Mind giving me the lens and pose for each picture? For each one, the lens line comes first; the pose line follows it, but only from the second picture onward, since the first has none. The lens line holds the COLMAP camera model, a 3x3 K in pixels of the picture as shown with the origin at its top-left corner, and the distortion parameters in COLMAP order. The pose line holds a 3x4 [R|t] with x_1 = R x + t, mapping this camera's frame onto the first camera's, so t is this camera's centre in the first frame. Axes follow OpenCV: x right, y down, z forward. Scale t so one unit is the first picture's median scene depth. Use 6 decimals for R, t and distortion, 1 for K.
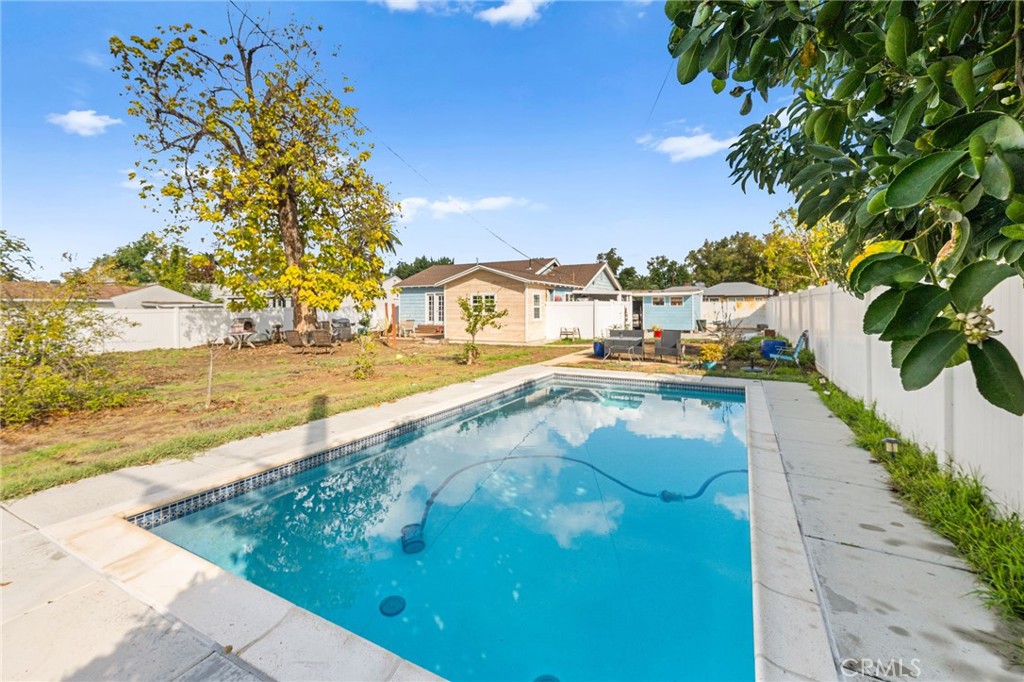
lens RADIAL K [[427.1, 0, 512.0], [0, 427.1, 341.0], [0, 0, 1]] dist [-0.000772, -0.000203]
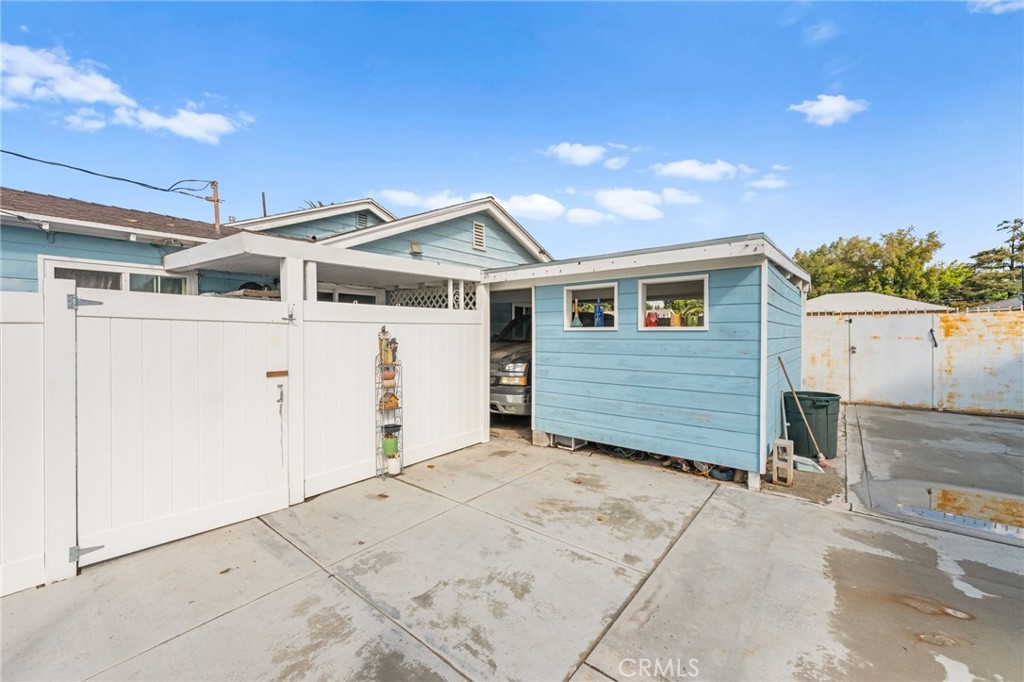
lens RADIAL K [[427.1, 0, 512.0], [0, 427.1, 341.0], [0, 0, 1]] dist [-0.000772, -0.000203]
pose [[0.986709, 0.011601, -0.162081, 0.068357], [-0.019759, 0.998613, -0.048811, -0.012395], [0.161290, 0.051365, 0.985569, 0.157591]]
